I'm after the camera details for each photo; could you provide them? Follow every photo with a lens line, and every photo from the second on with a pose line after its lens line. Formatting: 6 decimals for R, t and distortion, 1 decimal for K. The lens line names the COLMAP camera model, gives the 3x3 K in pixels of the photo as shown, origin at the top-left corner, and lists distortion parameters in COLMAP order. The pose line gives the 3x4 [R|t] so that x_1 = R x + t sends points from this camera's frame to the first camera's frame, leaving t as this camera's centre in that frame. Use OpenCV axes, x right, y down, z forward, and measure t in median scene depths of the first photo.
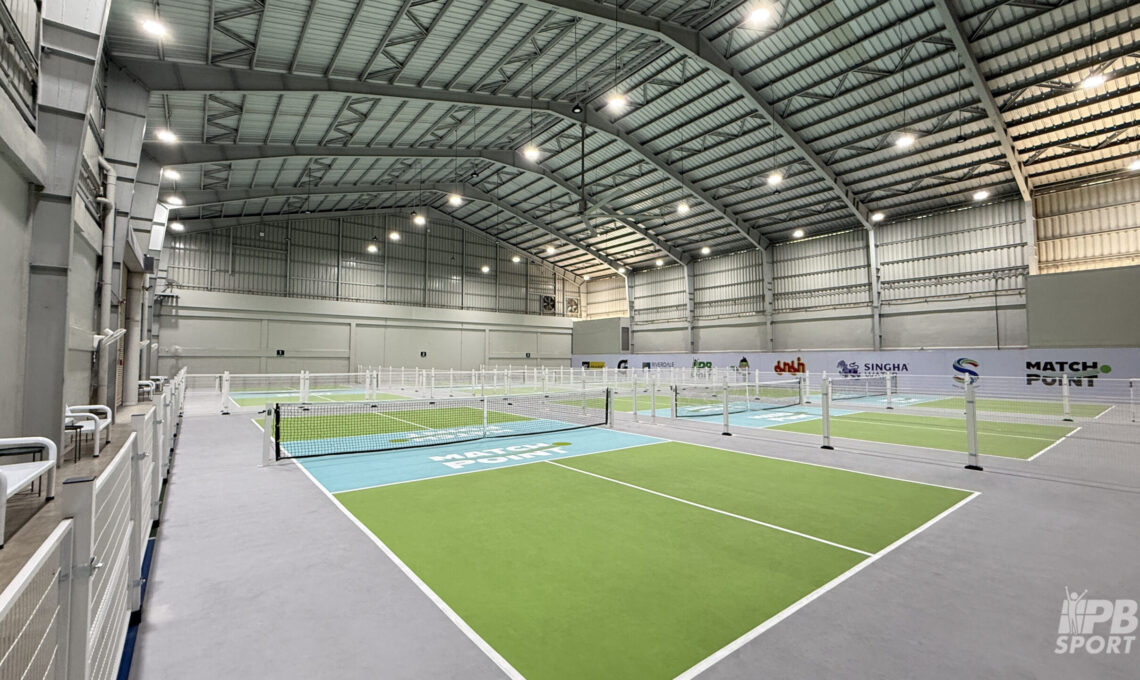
lens RADIAL K [[485.5, 0, 567.5], [0, 485.5, 342.1], [0, 0, 1]] dist [0.000666, -0.000499]
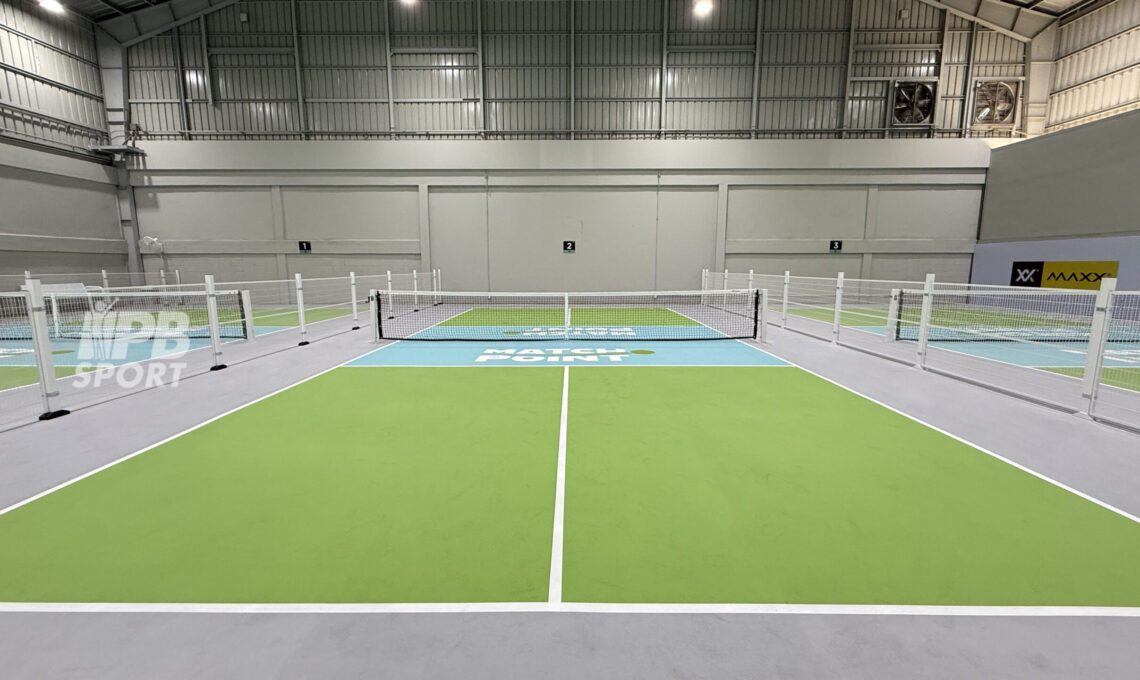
lens RADIAL K [[485.5, 0, 570.0], [0, 485.5, 338.1], [0, 0, 1]] dist [0.000666, -0.000499]
pose [[0.781052, 0.089447, -0.618027, 0.002145], [0.025714, 0.984242, 0.174947, 0.027471], [0.623937, -0.152535, 0.766444, 0.567763]]
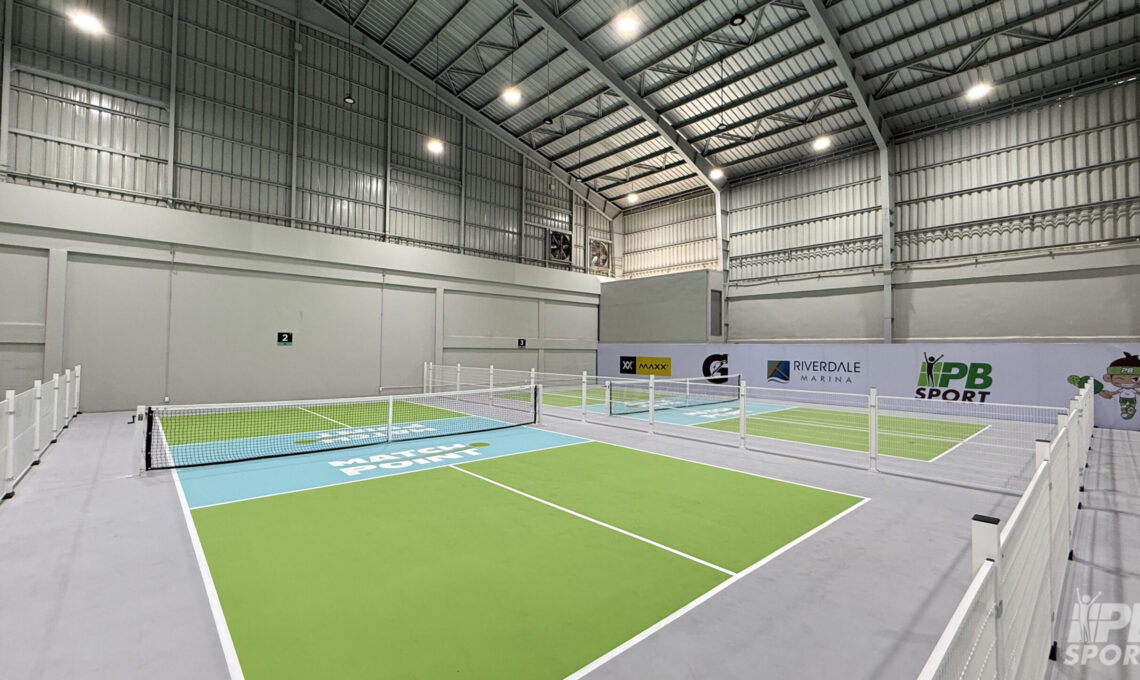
lens RADIAL K [[485.5, 0, 570.3], [0, 485.5, 338.3], [0, 0, 1]] dist [0.000666, -0.000499]
pose [[0.997213, 0.011275, 0.073753, -0.070927], [-0.012480, 0.999796, 0.015900, 0.013880], [-0.073558, -0.016777, 0.997150, 0.504722]]
